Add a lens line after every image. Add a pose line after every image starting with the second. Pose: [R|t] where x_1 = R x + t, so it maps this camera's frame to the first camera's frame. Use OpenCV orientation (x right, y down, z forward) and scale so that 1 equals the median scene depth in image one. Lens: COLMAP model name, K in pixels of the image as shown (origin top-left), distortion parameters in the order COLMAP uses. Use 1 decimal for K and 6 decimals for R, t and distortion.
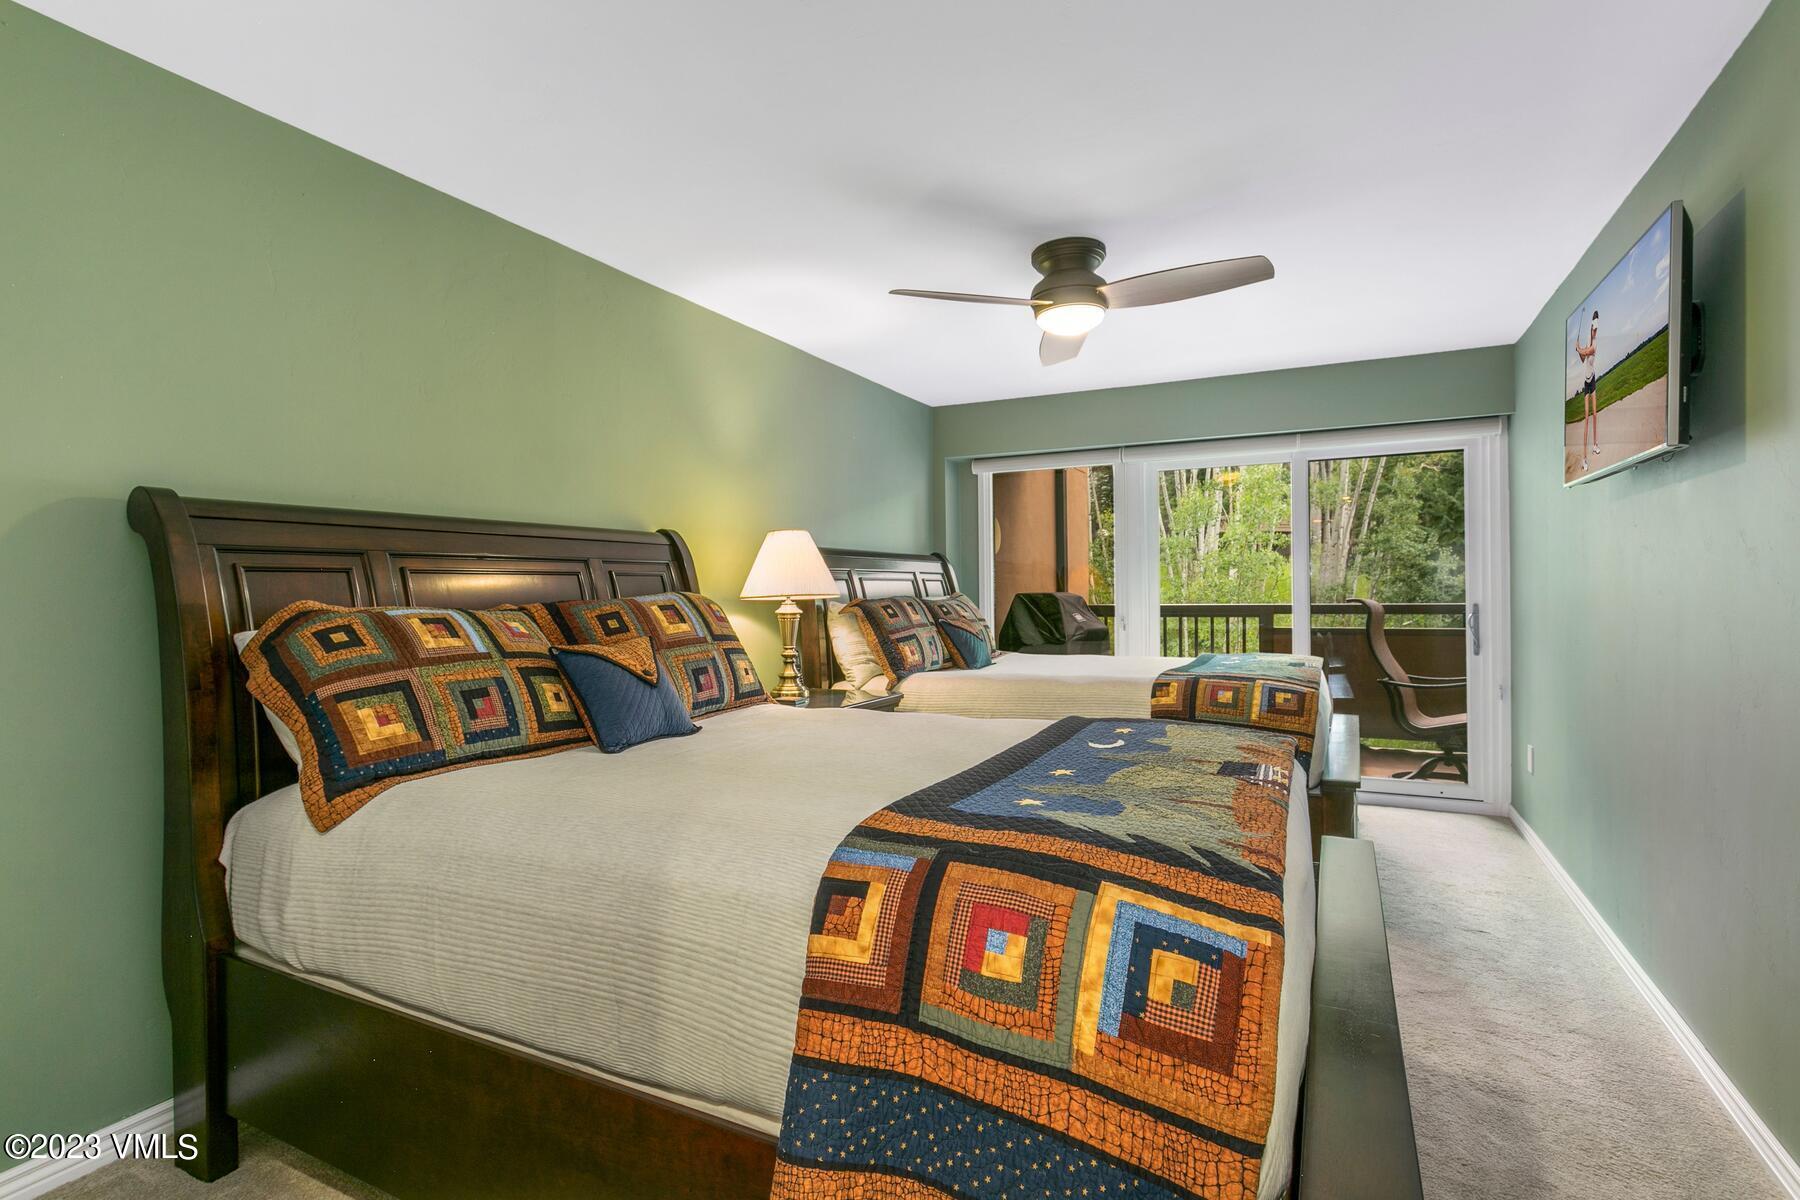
lens RADIAL K [[874.2, 0, 900.0], [0, 874.2, 600.0], [0, 0, 1]] dist [-0.000520, -0.000104]
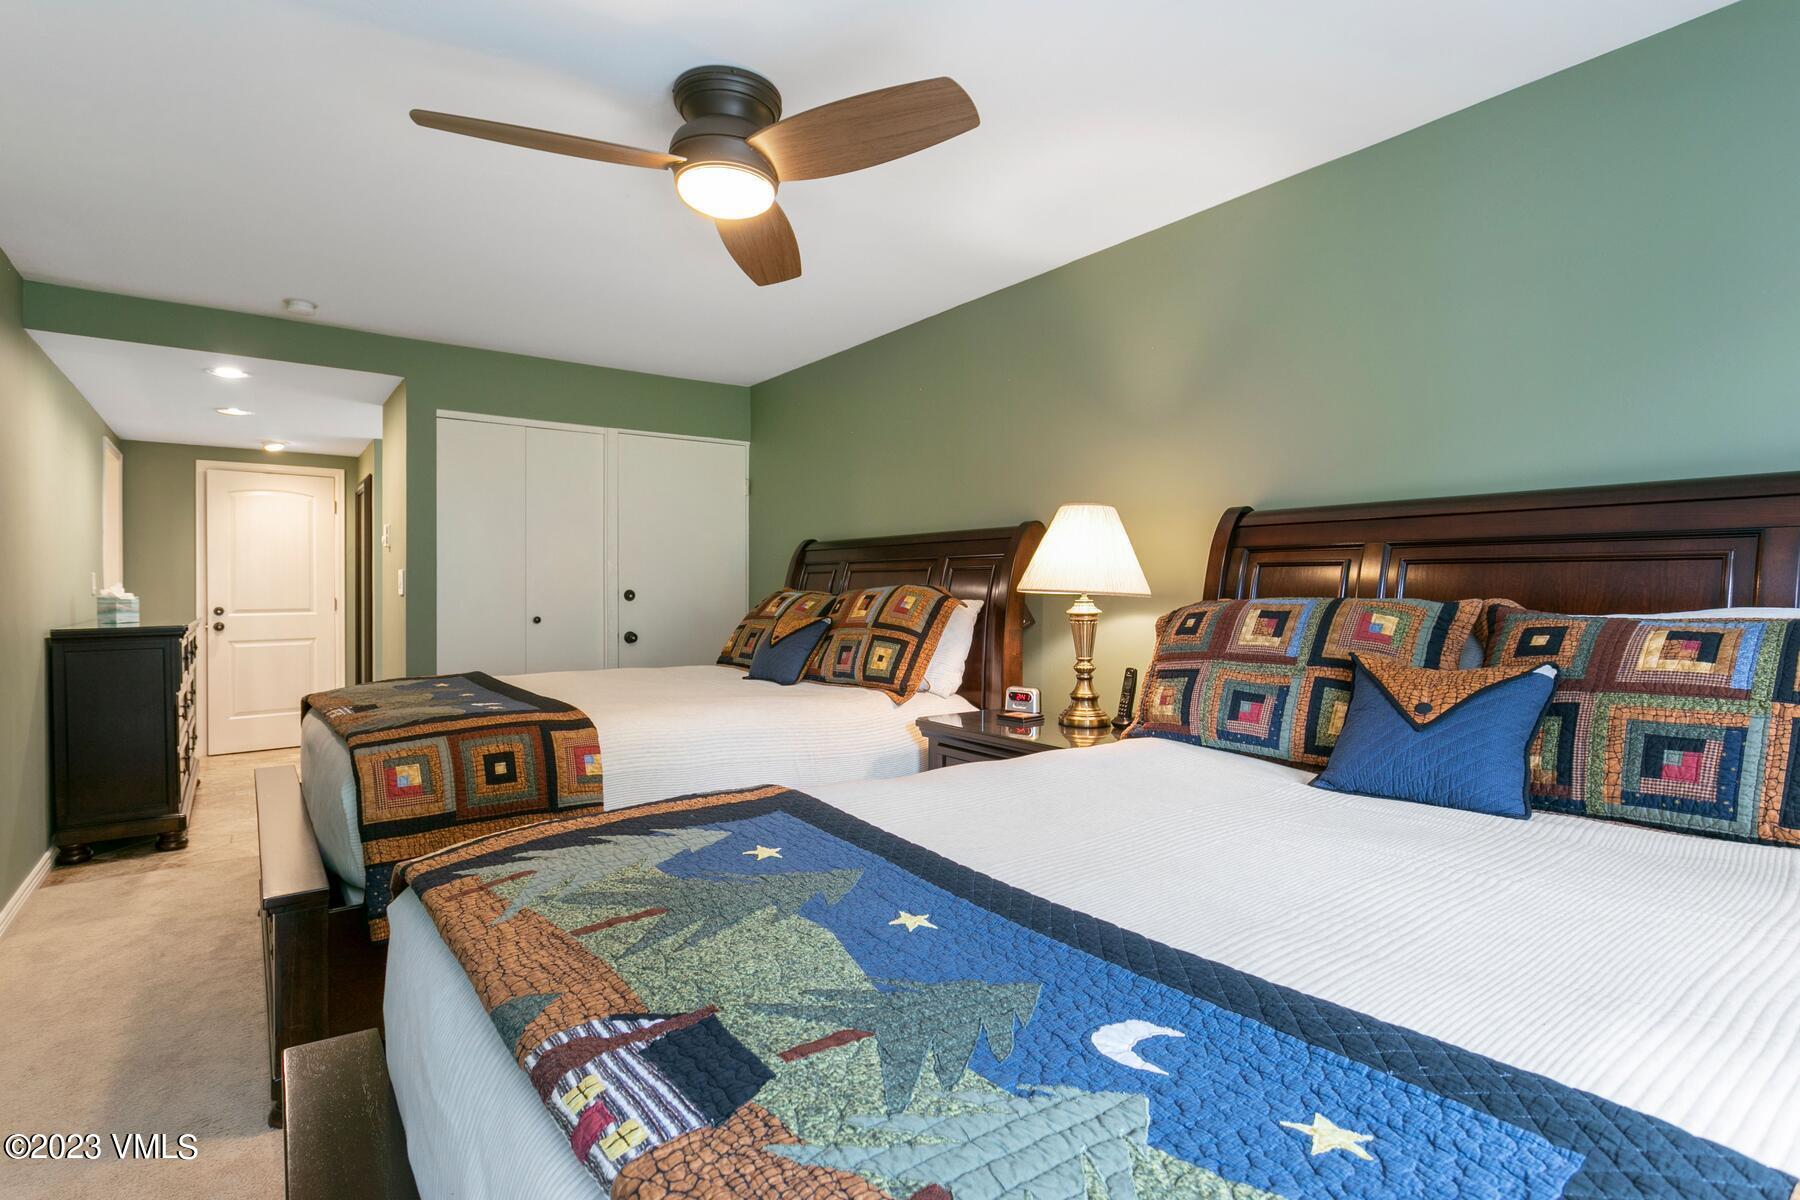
lens RADIAL K [[874.2, 0, 900.0], [0, 874.2, 600.0], [0, 0, 1]] dist [-0.000520, -0.000104]
pose [[-0.448022, -0.000573, -0.894022, 0.244377], [-0.025374, 0.999605, 0.012075, -0.000521], [0.893662, 0.028095, -0.447860, 0.479215]]
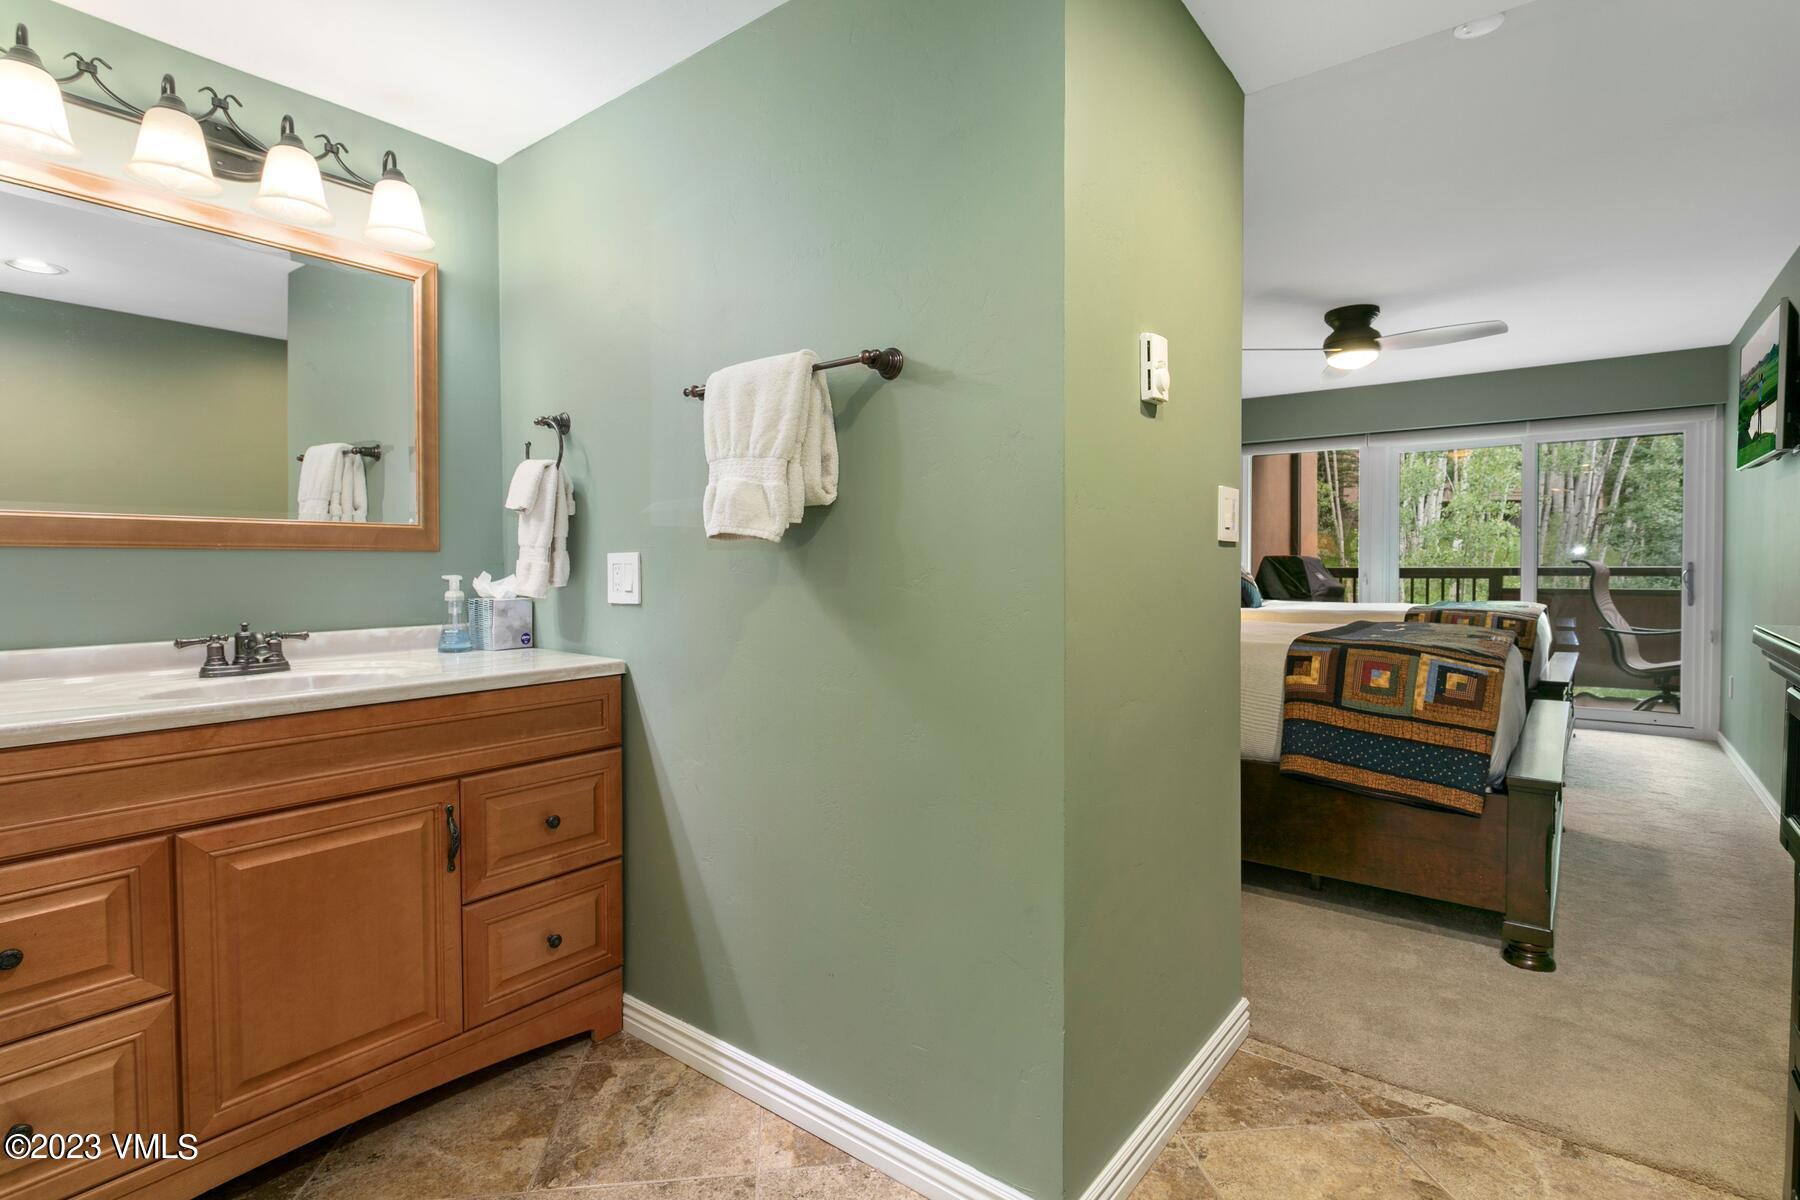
lens RADIAL K [[886.8, 0, 913.9], [0, 886.8, 587.1], [0, 0, 1]] dist [-0.002085, -0.000437]
pose [[0.983165, 0.010457, -0.182420, -0.253020], [-0.007510, 0.999830, 0.016836, 0.039808], [0.182565, -0.015183, 0.983077, -0.596395]]
